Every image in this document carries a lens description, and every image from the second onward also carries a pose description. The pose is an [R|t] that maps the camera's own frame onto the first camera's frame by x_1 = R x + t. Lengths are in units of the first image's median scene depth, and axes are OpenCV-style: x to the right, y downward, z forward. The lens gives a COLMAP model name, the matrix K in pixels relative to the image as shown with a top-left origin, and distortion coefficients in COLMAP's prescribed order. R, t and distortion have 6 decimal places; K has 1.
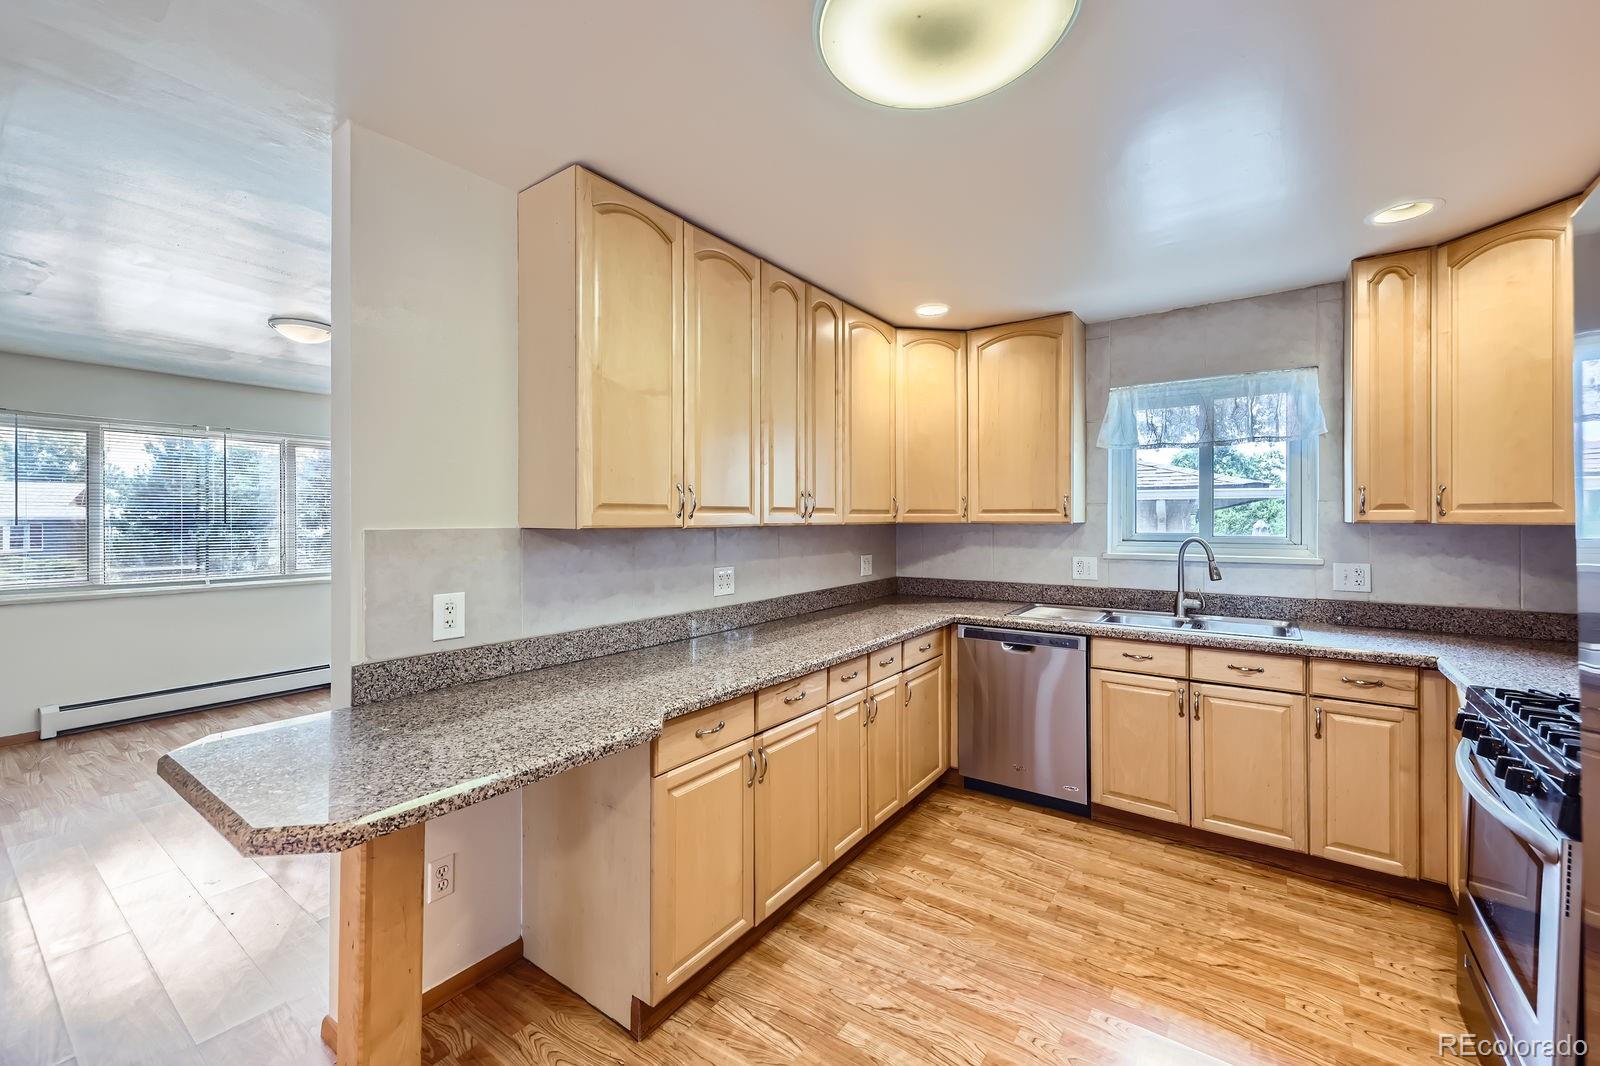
lens RADIAL K [[641.7, 0, 796.1], [0, 641.7, 516.9], [0, 0, 1]] dist [0.010749, -0.001675]
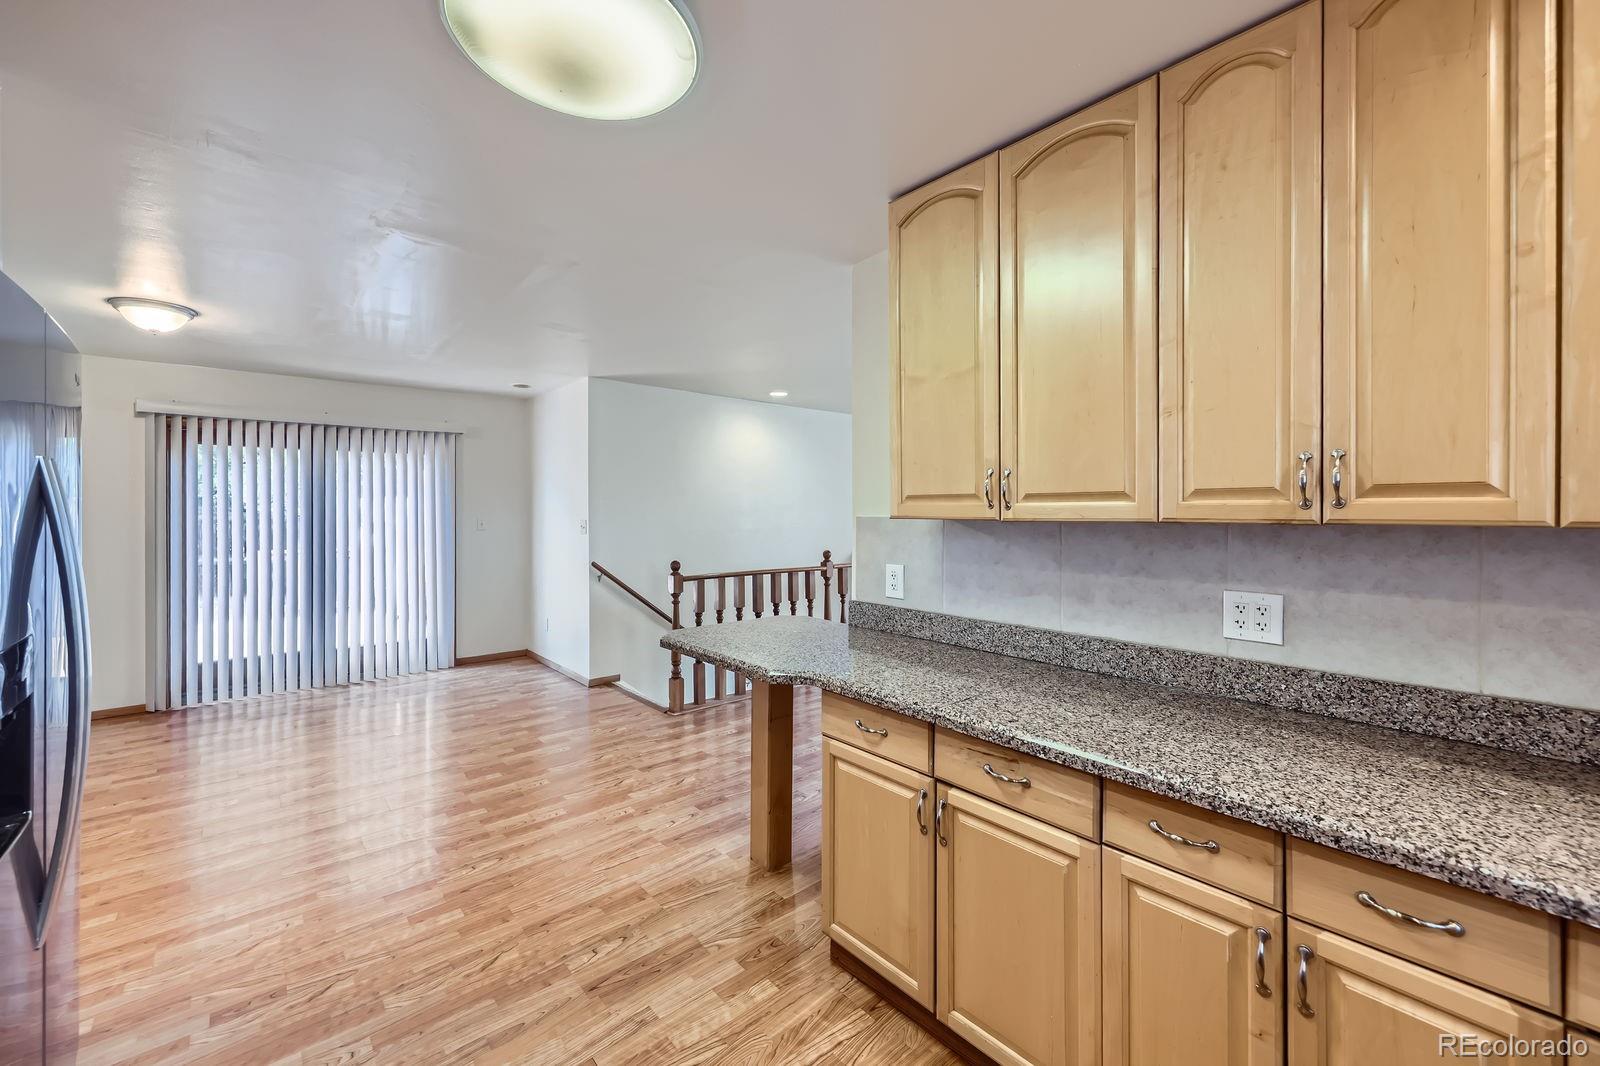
lens RADIAL K [[641.7, 0, 812.2], [0, 641.7, 514.0], [0, 0, 1]] dist [0.010749, -0.001675]
pose [[-0.209226, 0.008536, -0.977830, 1.319808], [0.004392, 0.999960, 0.007789, 0.000504], [0.977857, -0.002665, -0.209255, 1.785372]]
